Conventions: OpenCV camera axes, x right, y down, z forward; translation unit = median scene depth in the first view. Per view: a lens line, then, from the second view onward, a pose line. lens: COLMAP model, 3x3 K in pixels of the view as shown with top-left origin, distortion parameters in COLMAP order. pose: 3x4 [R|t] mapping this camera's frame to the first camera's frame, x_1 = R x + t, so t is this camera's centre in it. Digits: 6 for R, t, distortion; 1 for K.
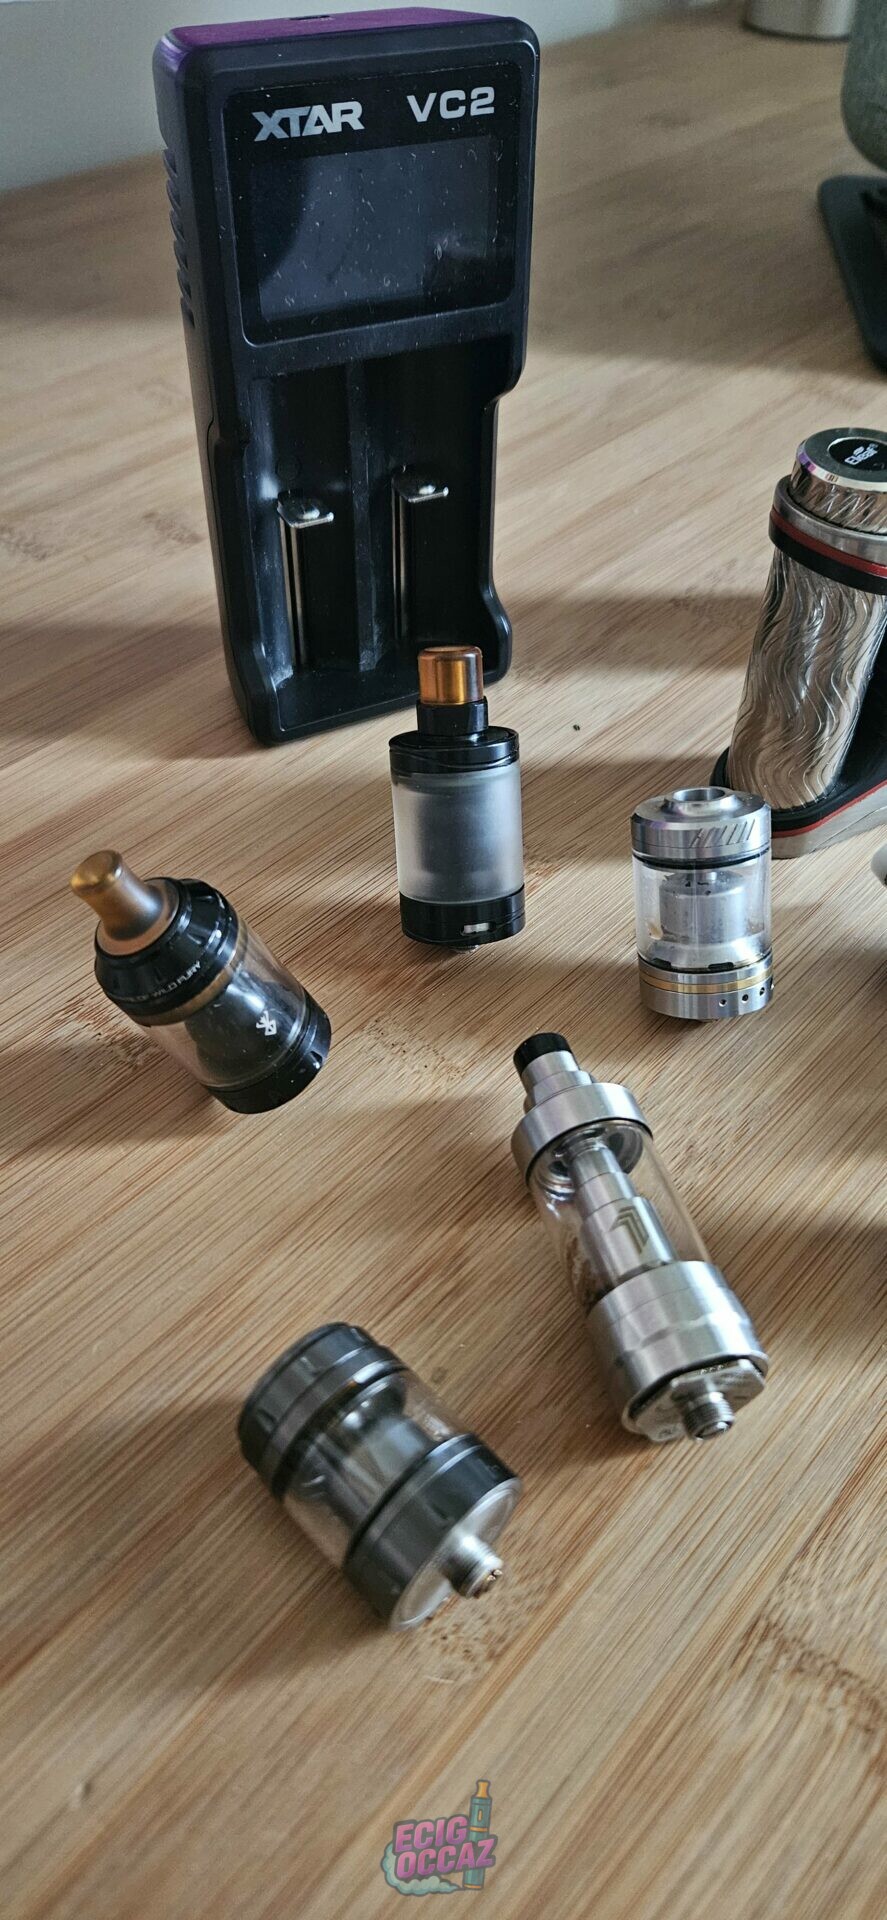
lens RADIAL K [[1354.4, 0, 446.3], [0, 1354.4, 947.6], [0, 0, 1]] dist [0.051173, -0.086018]
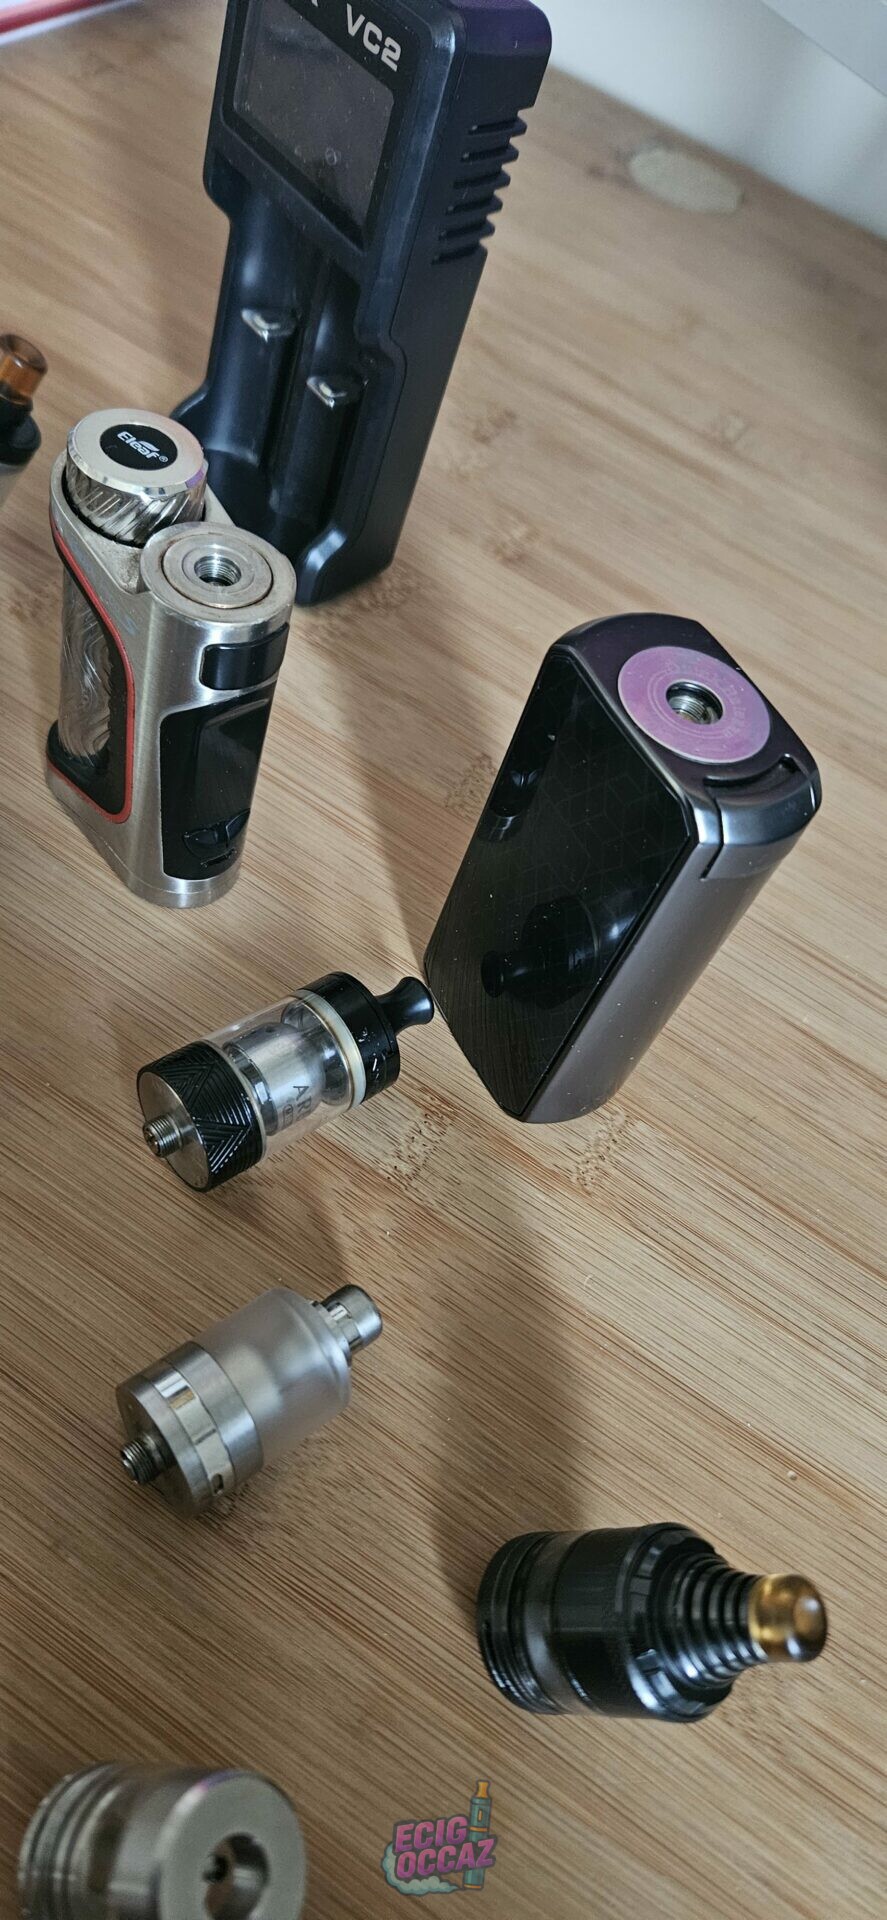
lens RADIAL K [[1354.4, 0, 446.3], [0, 1354.4, 947.6], [0, 0, 1]] dist [0.051173, -0.086018]
pose [[0.185485, 0.796995, -0.574800, 1.191698], [-0.847451, 0.425845, 0.316991, -0.705038], [0.497416, 0.428317, 0.754402, 0.536371]]
